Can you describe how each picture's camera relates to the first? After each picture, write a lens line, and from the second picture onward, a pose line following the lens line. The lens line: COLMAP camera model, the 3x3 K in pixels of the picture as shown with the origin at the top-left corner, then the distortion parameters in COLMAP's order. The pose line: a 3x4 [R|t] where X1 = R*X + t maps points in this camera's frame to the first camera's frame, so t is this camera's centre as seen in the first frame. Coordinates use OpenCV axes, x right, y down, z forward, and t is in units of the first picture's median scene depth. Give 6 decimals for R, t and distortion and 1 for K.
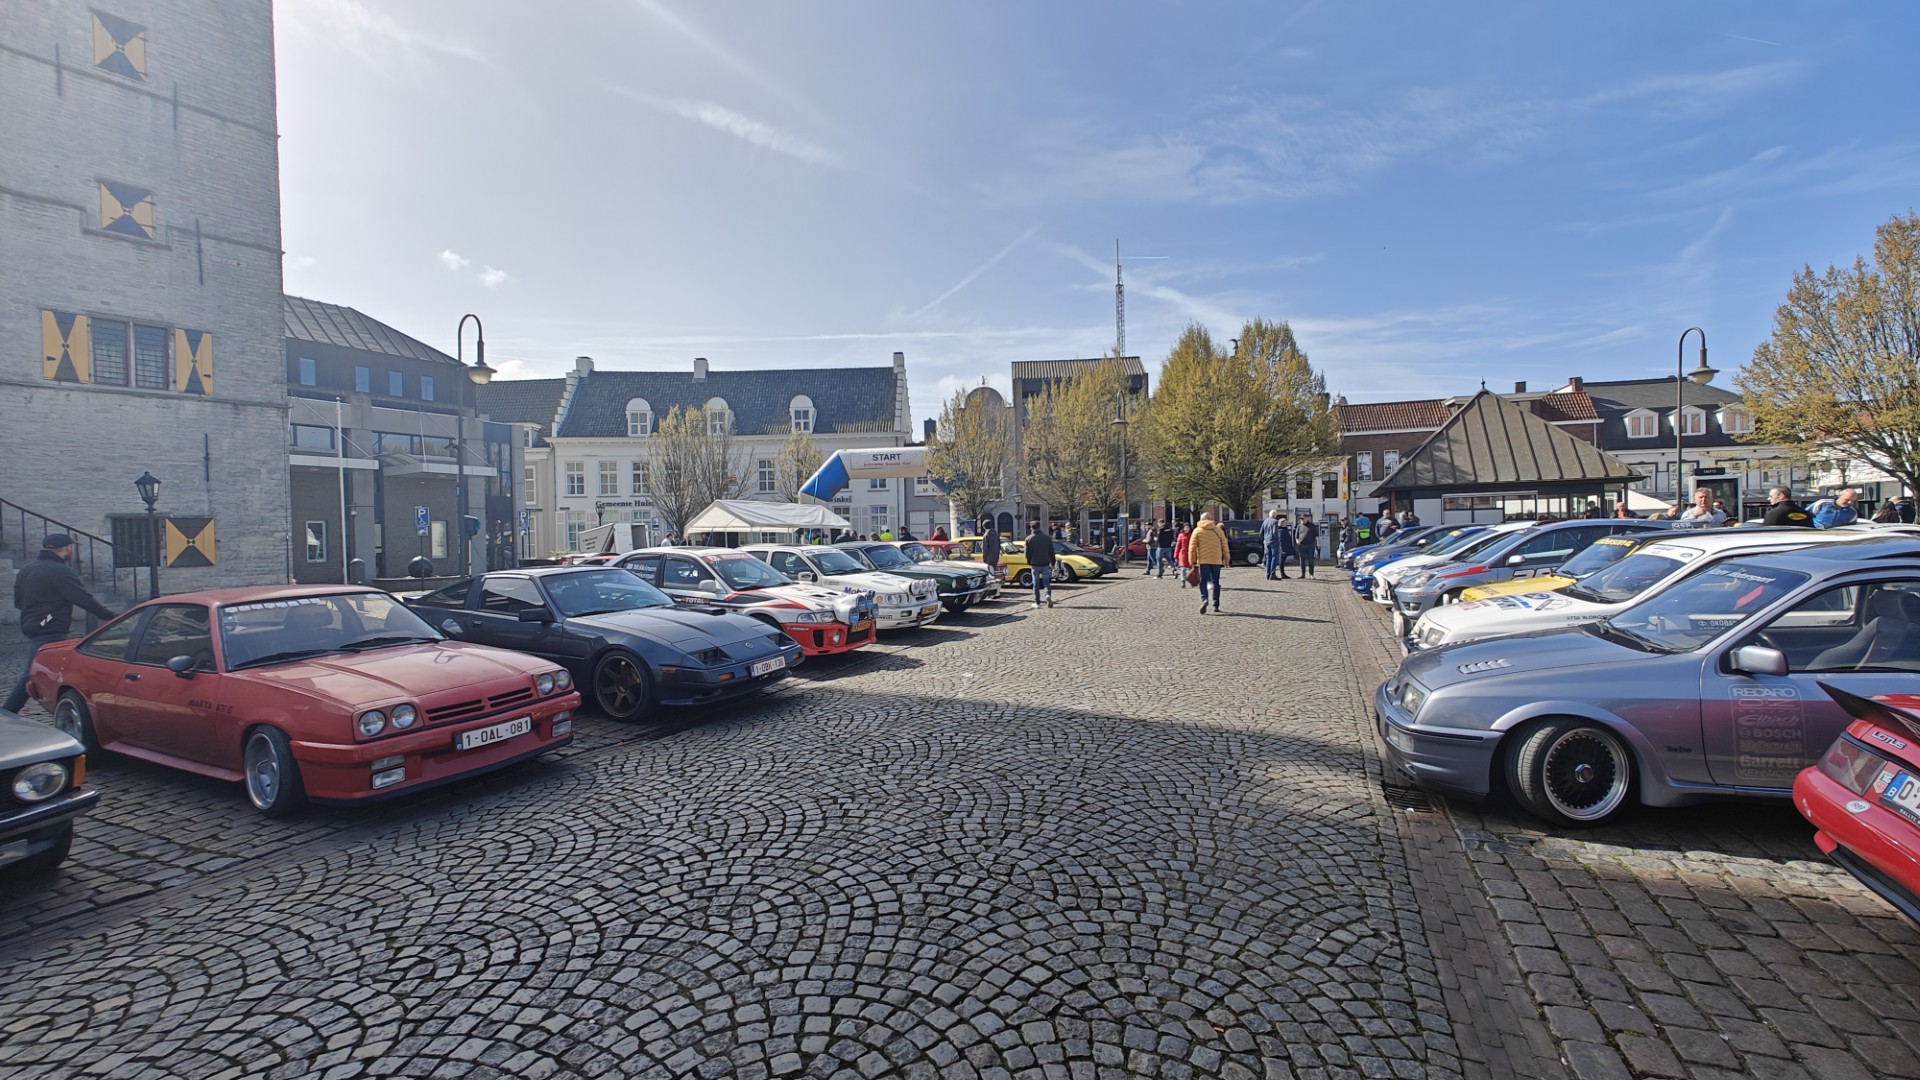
lens RADIAL K [[804.2, 0, 962.8], [0, 804.2, 532.7], [0, 0, 1]] dist [-0.002694, 0.001438]
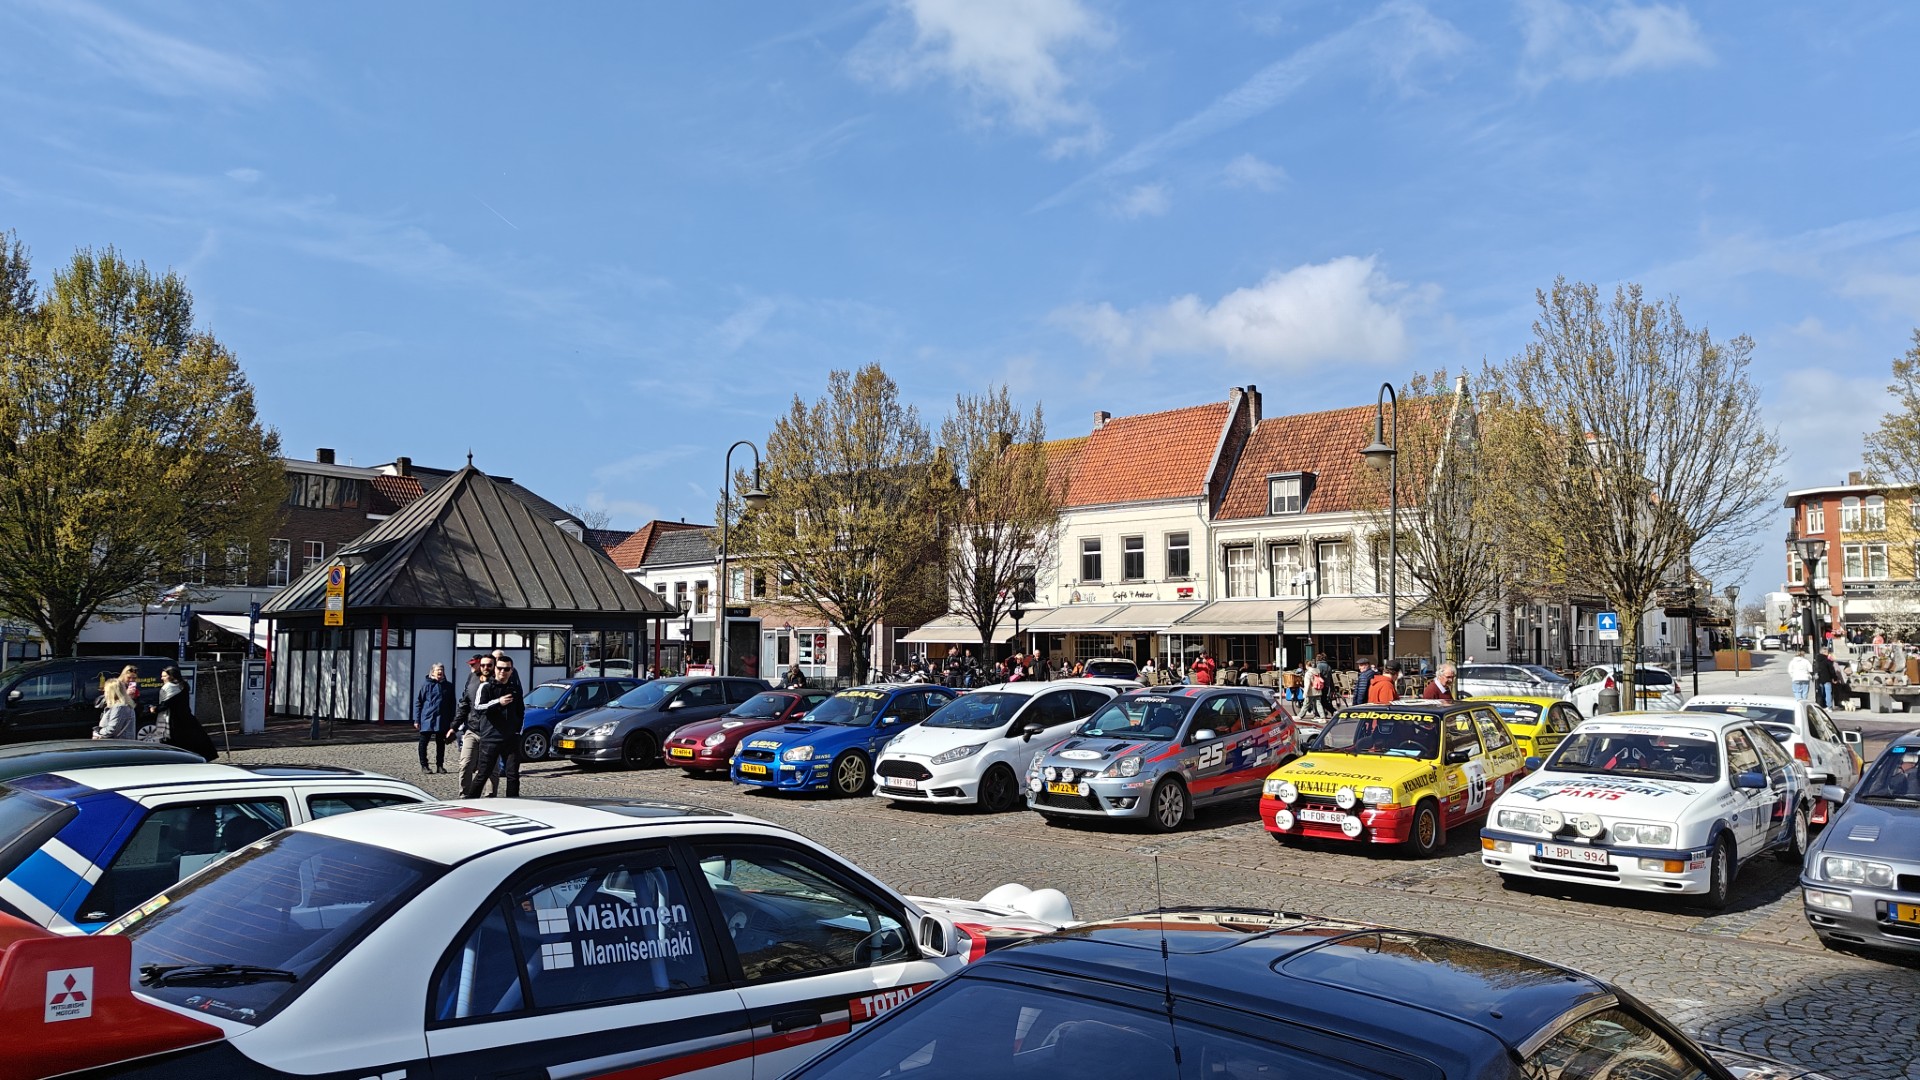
lens RADIAL K [[1334.0, 0, 948.1], [0, 1334.0, 531.3], [0, 0, 1]] dist [0.015154, -0.000646]
pose [[0.346532, 0.107992, 0.931801, -0.316323], [-0.010702, 0.993741, -0.111190, -0.009390], [-0.937977, 0.028559, 0.345519, 0.347020]]
